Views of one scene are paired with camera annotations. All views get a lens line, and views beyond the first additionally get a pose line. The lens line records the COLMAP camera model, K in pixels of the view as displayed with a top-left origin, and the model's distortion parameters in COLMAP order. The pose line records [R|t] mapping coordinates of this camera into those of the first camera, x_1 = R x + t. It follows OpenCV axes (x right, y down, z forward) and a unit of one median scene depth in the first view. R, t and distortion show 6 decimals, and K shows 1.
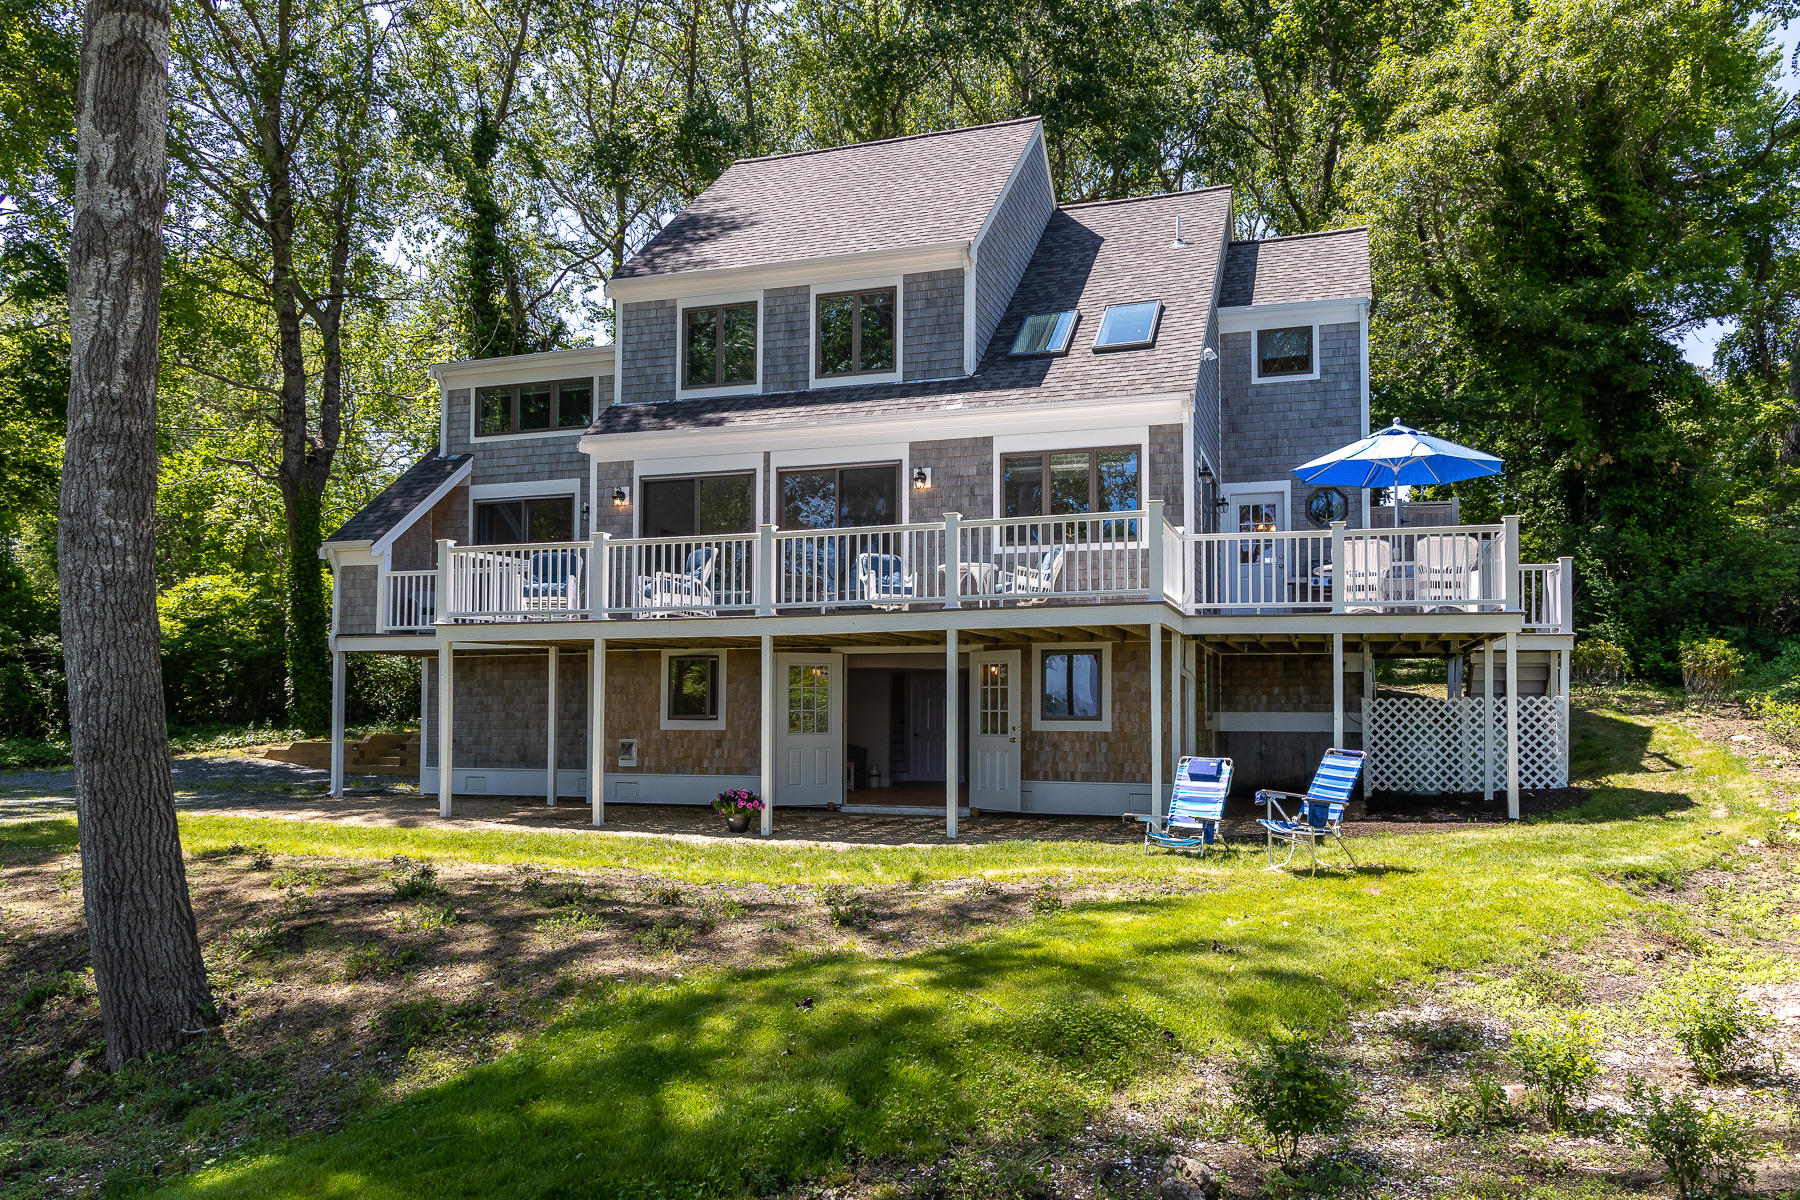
lens RADIAL K [[1199.7, 0, 900.0], [0, 1199.7, 600.0], [0, 0, 1]] dist [0.004906, 0.000250]
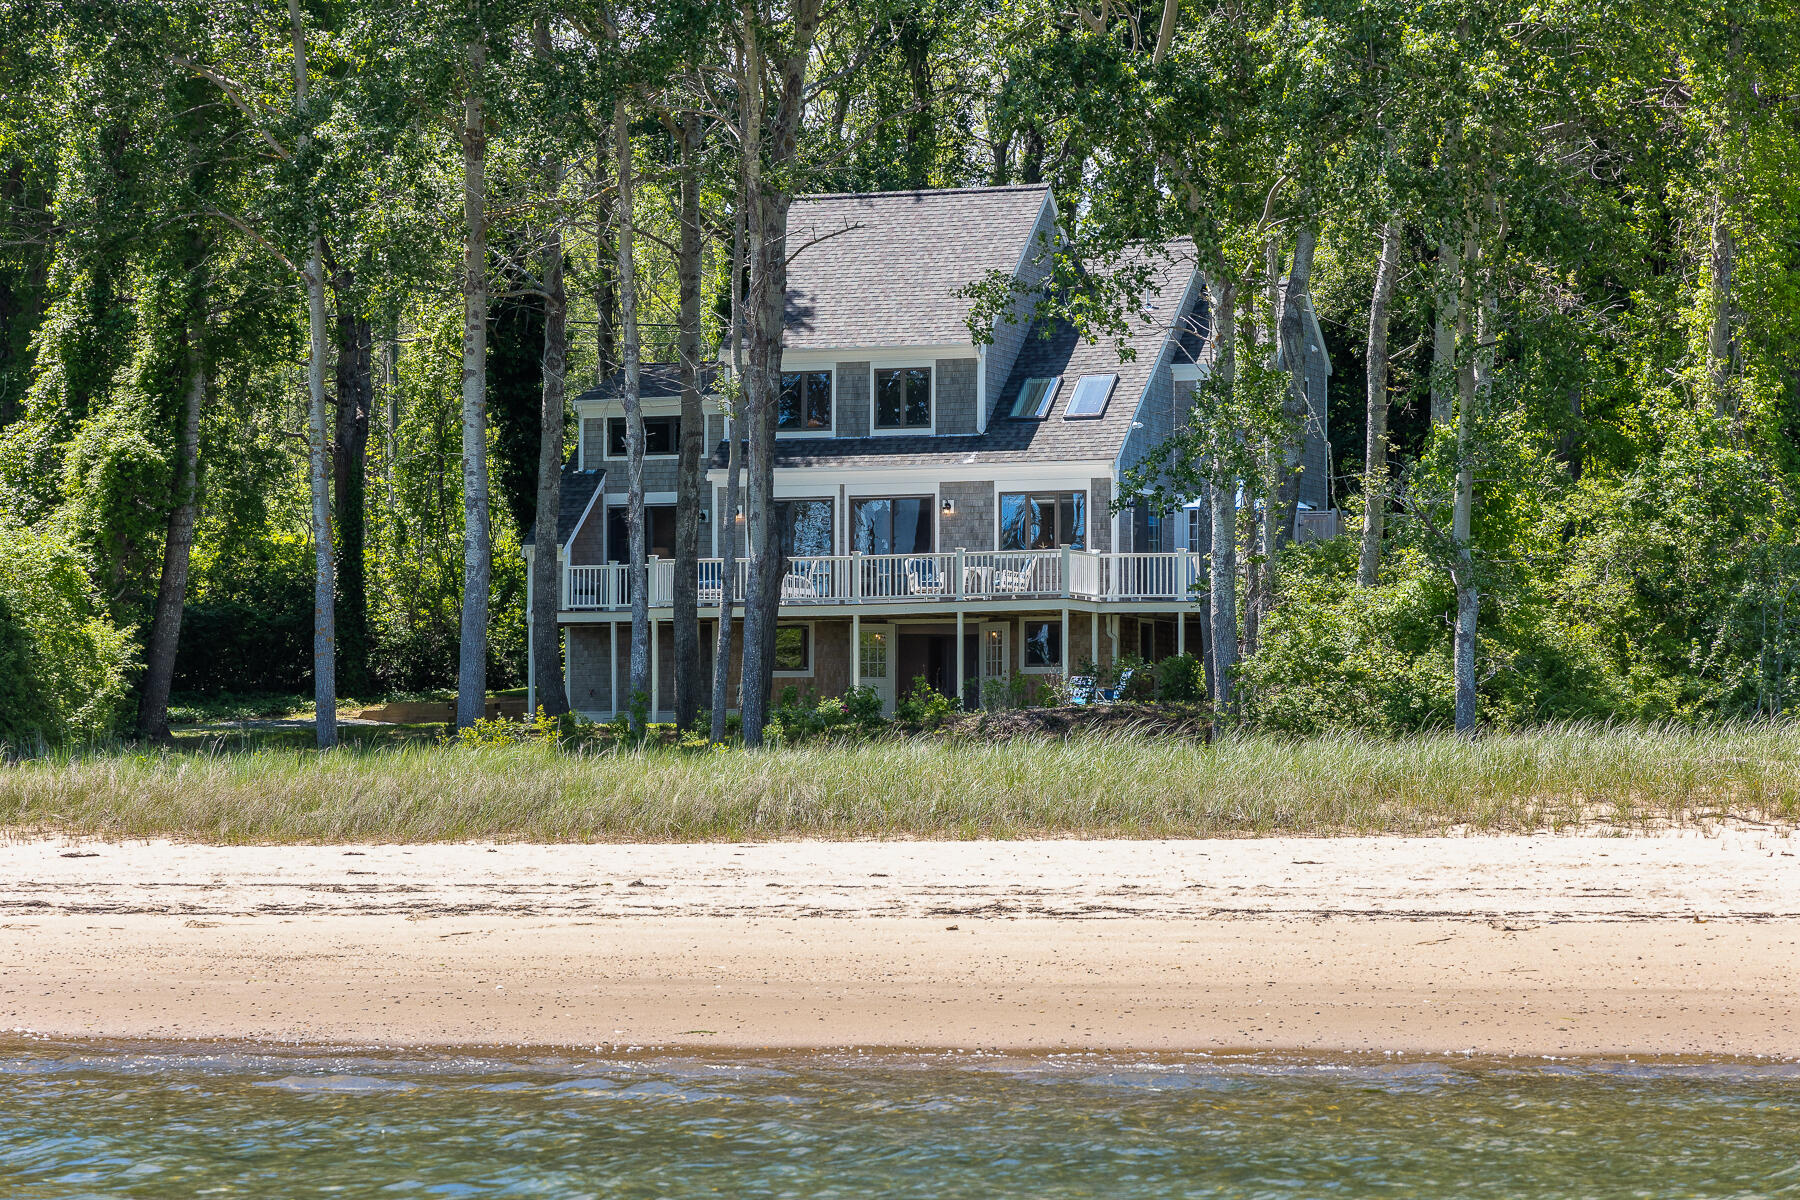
lens RADIAL K [[5495.6, 0, 900.0], [0, 5495.6, 600.0], [0, 0, 1]] dist [-0.047680, -0.041375]
pose [[0.999638, -0.003075, -0.026740, 0.136638], [0.004337, 0.998872, 0.047282, -0.299465], [0.026565, -0.047381, 0.998524, -5.659035]]
